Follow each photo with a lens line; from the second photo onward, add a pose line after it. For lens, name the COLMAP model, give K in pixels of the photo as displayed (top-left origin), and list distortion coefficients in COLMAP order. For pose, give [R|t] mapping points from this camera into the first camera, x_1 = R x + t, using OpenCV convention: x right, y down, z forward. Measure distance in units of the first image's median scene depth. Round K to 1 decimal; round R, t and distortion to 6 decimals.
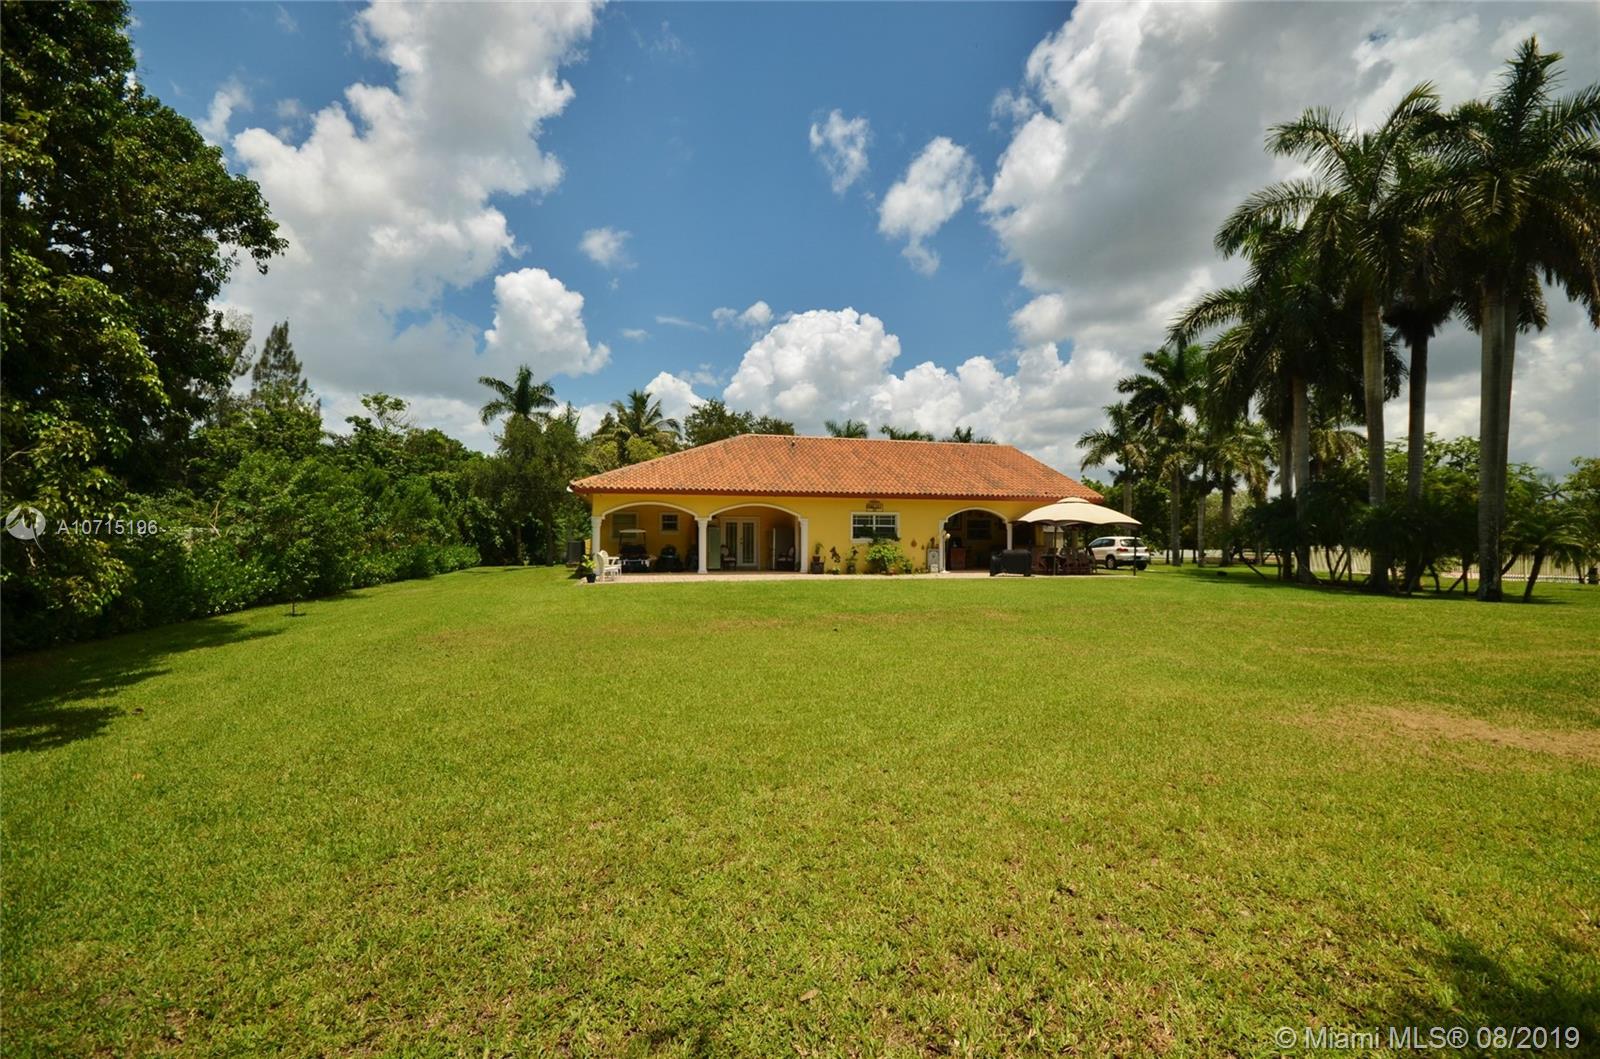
lens RADIAL K [[696.2, 0, 800.0], [0, 696.2, 529.5], [0, 0, 1]] dist [0.017932, -0.000031]
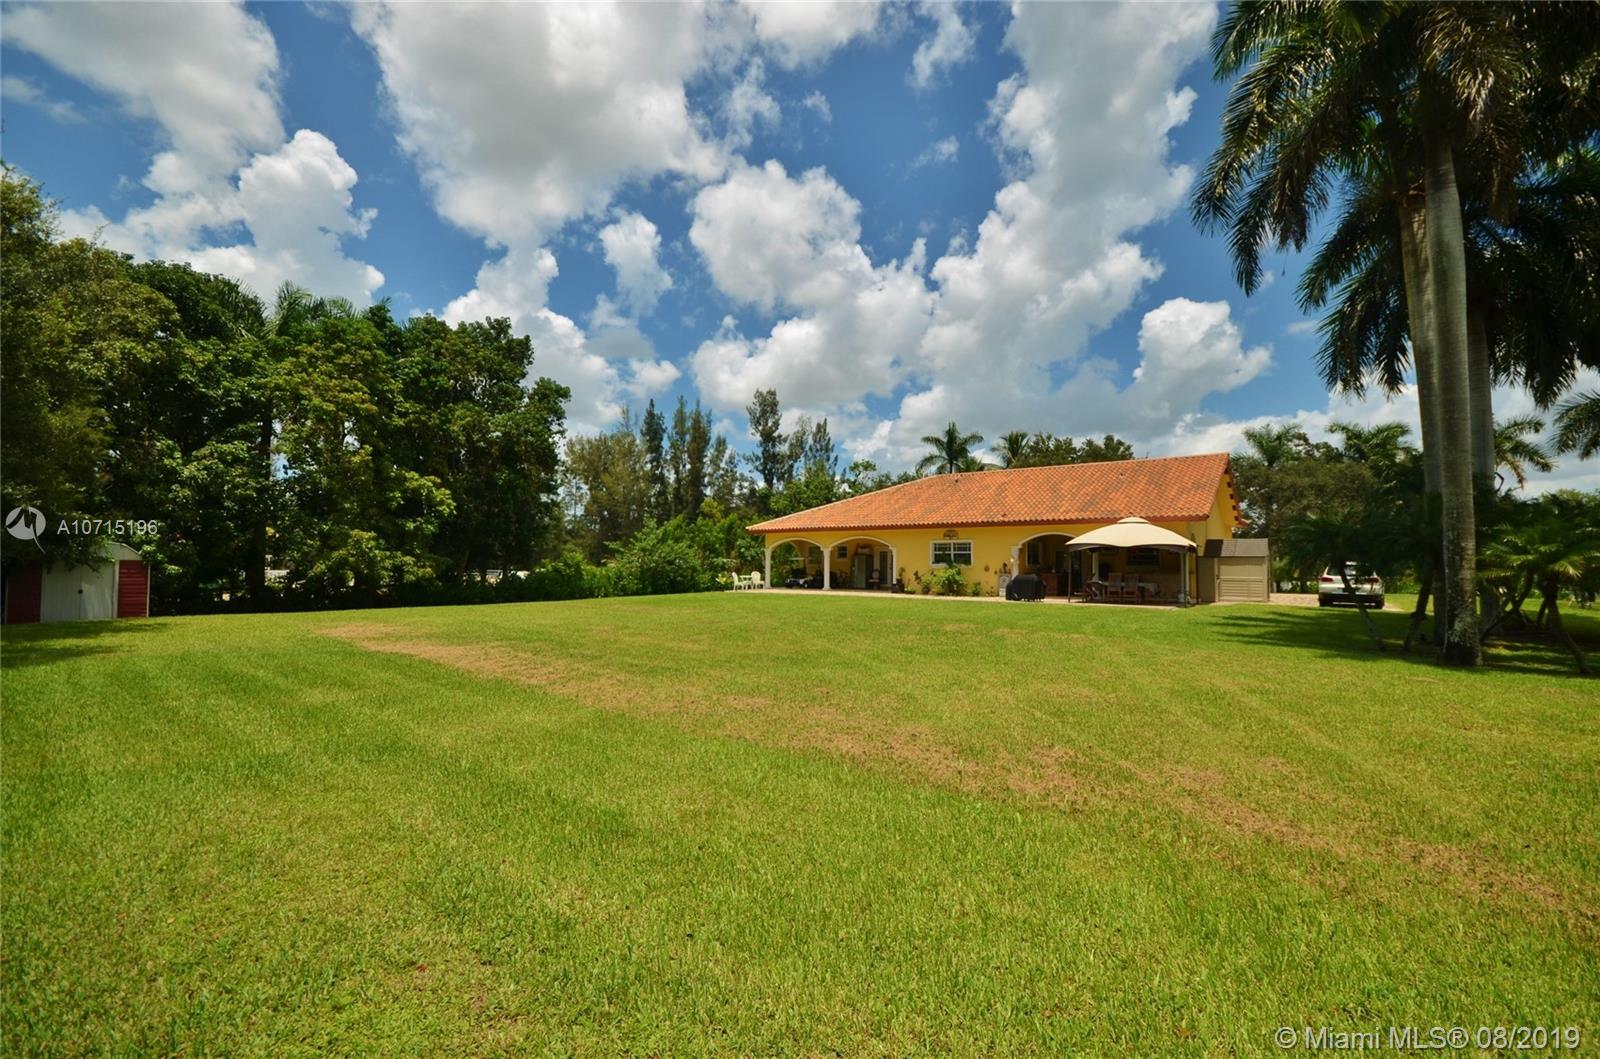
lens RADIAL K [[696.2, 0, 800.0], [0, 696.2, 529.5], [0, 0, 1]] dist [0.017932, -0.000031]
pose [[0.610845, -0.040491, -0.790714, 0.842164], [0.009411, 0.998992, -0.043886, 0.004724], [0.791694, 0.019366, 0.610610, 0.124510]]
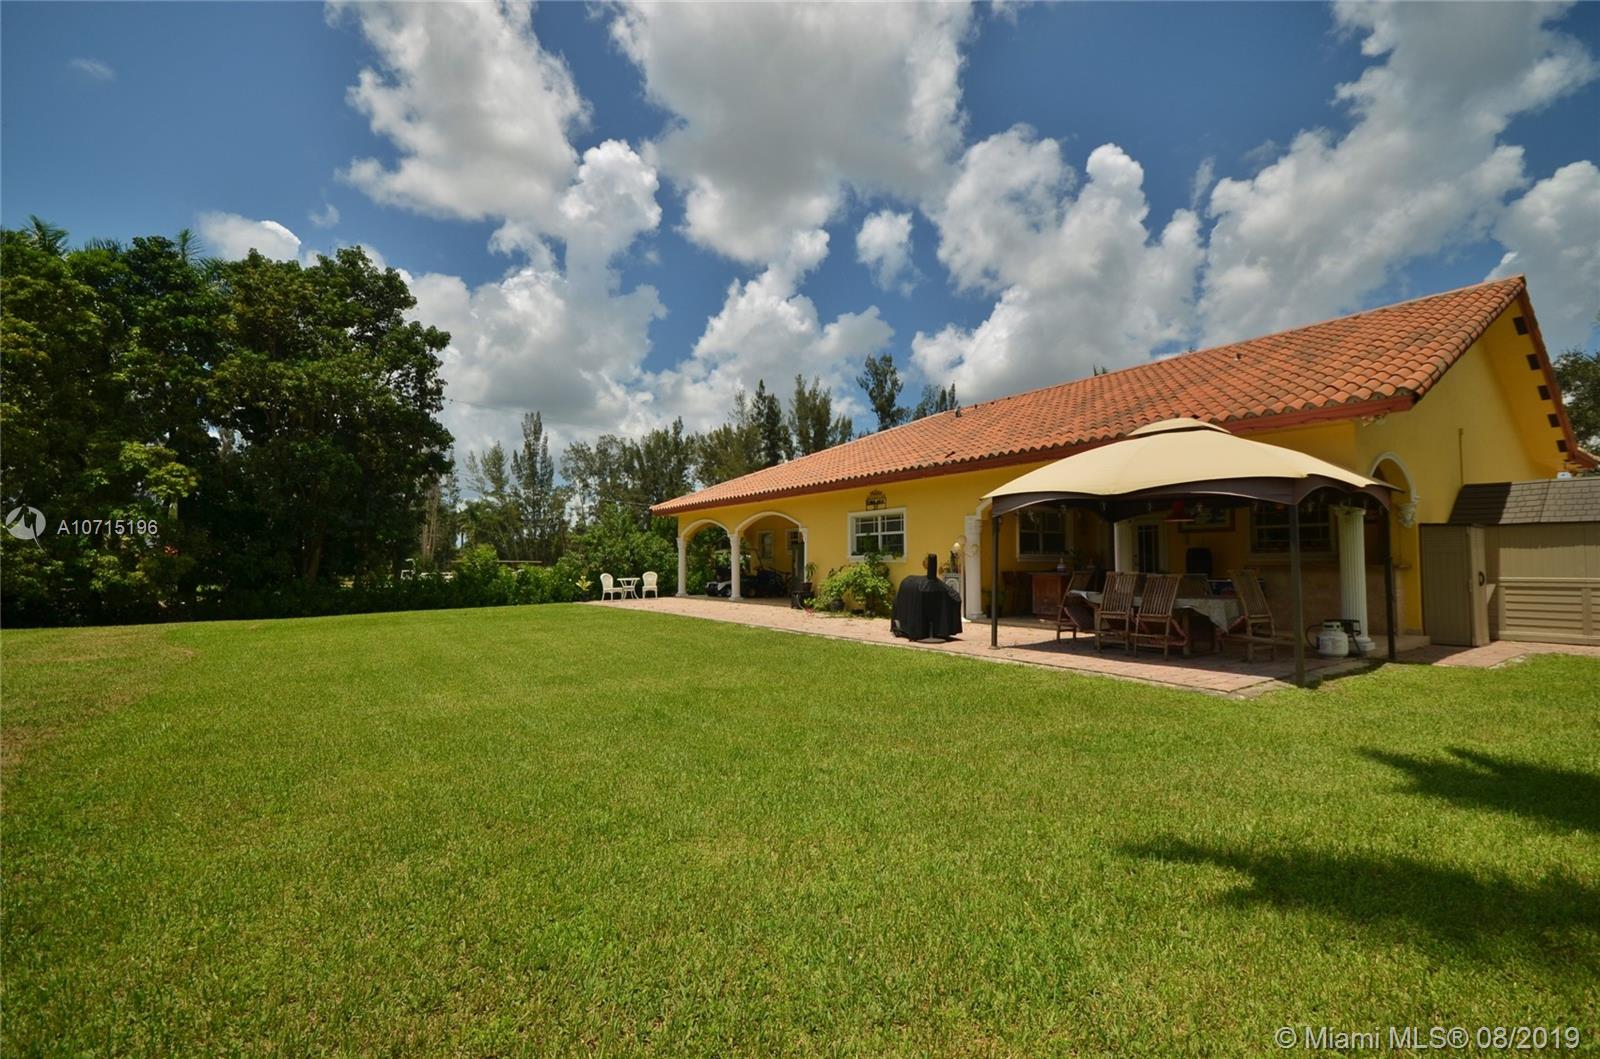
lens RADIAL K [[709.2, 0, 800.0], [0, 709.2, 529.5], [0, 0, 1]] dist [0.027815, 0.000089]
pose [[0.355829, -0.050621, -0.933179, 0.645227], [0.017904, 0.998718, -0.047349, 0.018591], [0.934379, 0.000141, 0.356279, 0.722326]]
